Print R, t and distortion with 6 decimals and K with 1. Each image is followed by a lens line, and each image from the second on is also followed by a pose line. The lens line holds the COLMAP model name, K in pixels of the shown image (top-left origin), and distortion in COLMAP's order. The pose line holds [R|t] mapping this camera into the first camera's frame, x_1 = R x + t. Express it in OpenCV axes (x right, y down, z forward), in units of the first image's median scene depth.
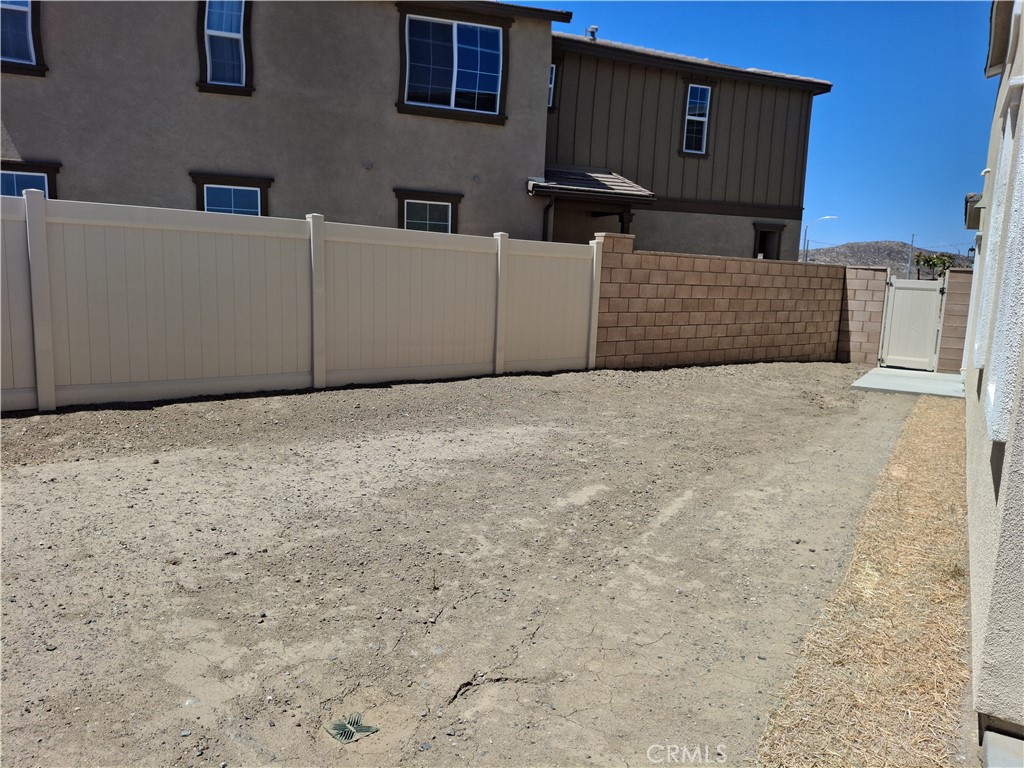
lens RADIAL K [[760.6, 0, 512.1], [0, 760.6, 397.1], [0, 0, 1]] dist [0.121217, -0.201058]
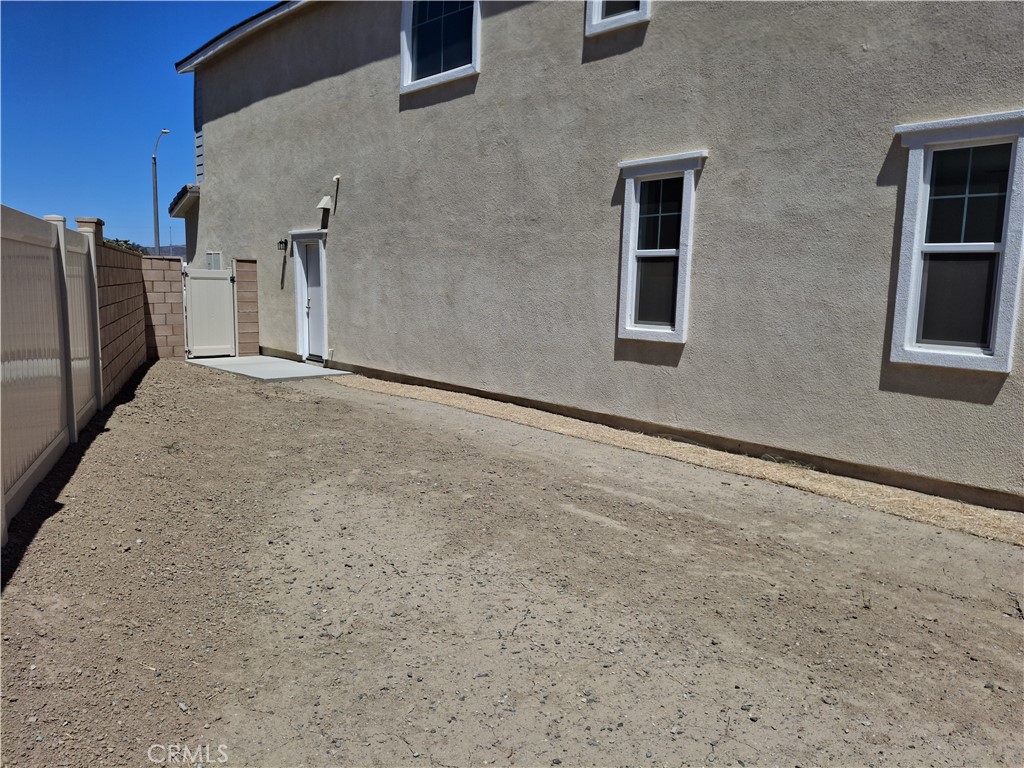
lens RADIAL K [[760.6, 0, 512.1], [0, 760.6, 397.1], [0, 0, 1]] dist [0.121217, -0.201058]
pose [[0.308821, -0.183042, 0.933341, -0.330927], [0.150911, 0.978306, 0.141927, -0.070660], [-0.939072, 0.097022, 0.329744, 0.305118]]
